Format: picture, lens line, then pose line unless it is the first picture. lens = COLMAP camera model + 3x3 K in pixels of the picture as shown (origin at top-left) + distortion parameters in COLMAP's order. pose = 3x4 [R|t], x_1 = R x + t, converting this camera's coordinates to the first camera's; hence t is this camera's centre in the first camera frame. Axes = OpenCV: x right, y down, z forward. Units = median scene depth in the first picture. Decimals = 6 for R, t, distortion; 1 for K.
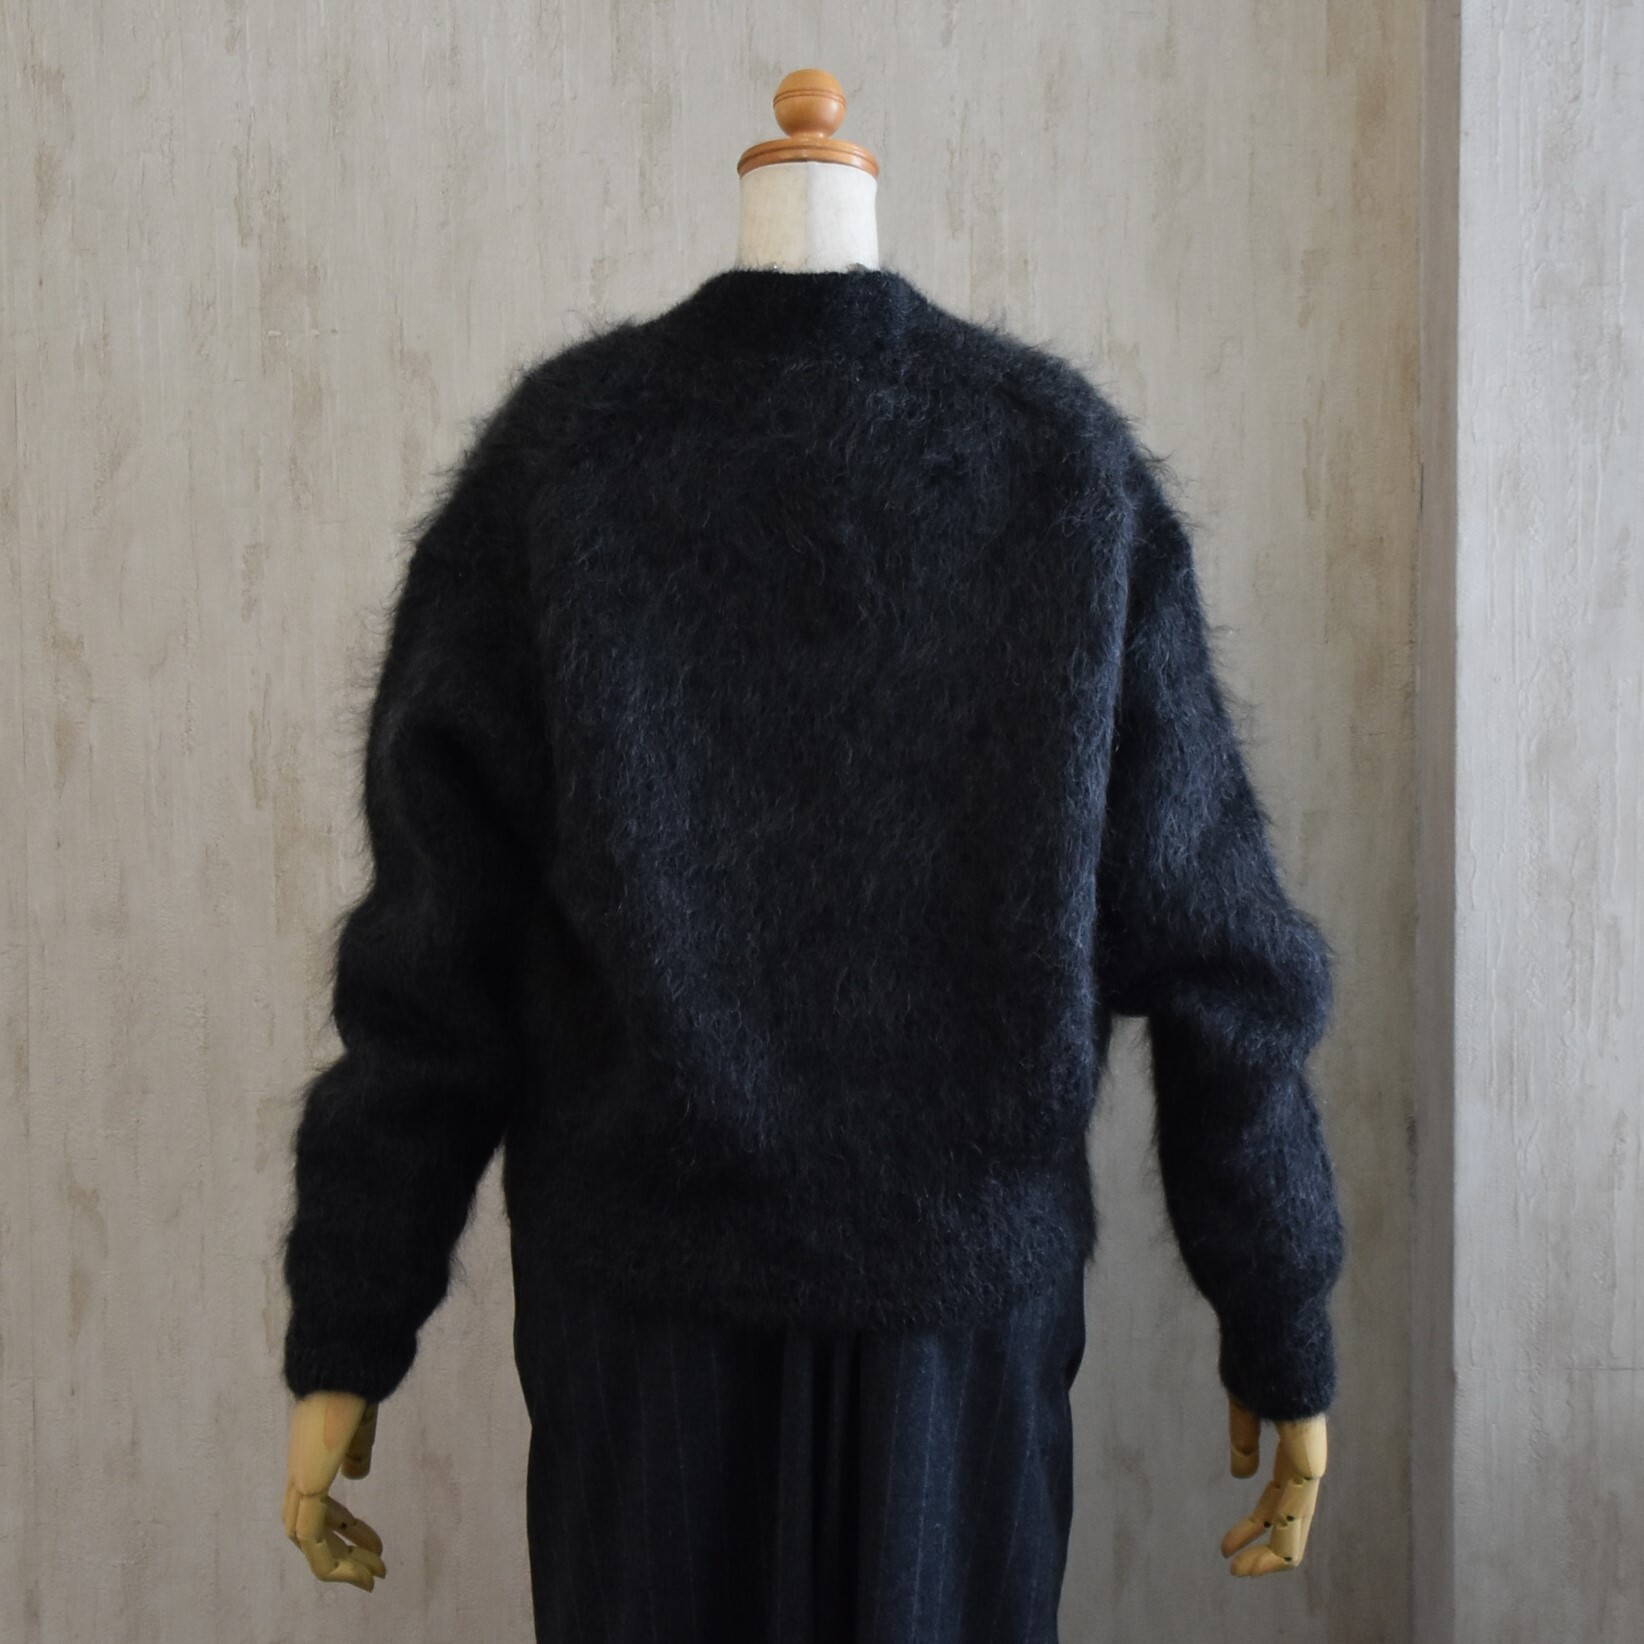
lens RADIAL K [[3615.3, 0, 872.2], [0, 3615.3, 832.6], [0, 0, 1]] dist [0.009903, 0.278841]
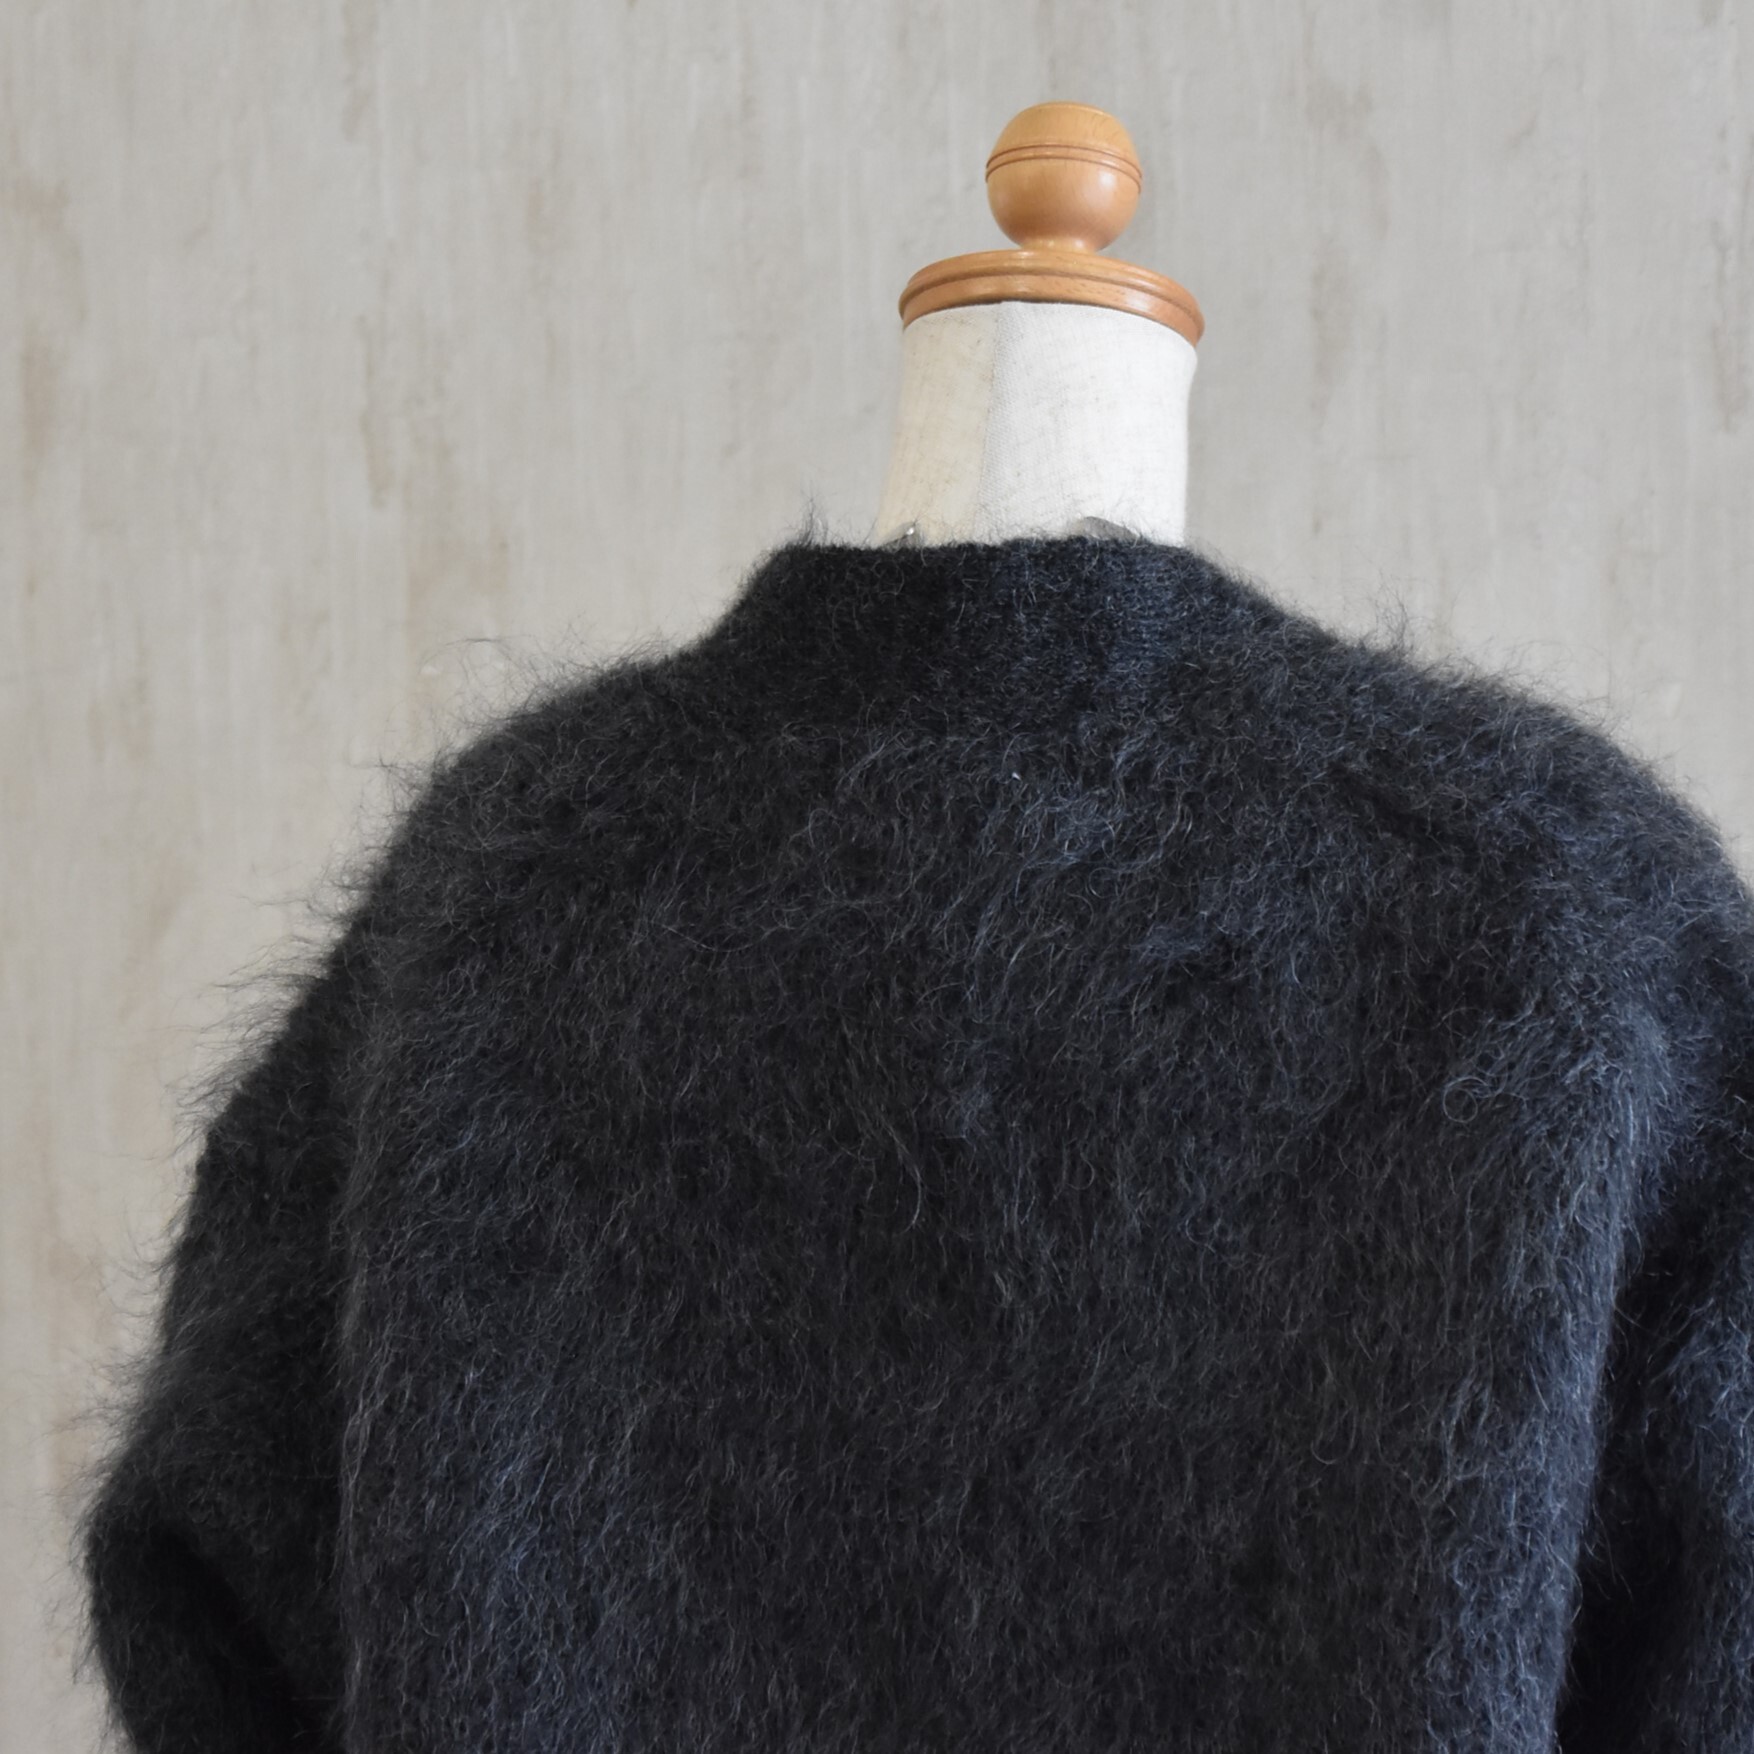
lens RADIAL K [[5730.1, 0, 873.7], [0, 5730.1, 941.1], [0, 0, 1]] dist [0.328100, 1.088775]
pose [[0.931366, -0.010376, -0.363937, 0.241187], [-0.015445, 0.997568, -0.067967, -0.055247], [0.363757, 0.068923, 0.928940, 0.324899]]
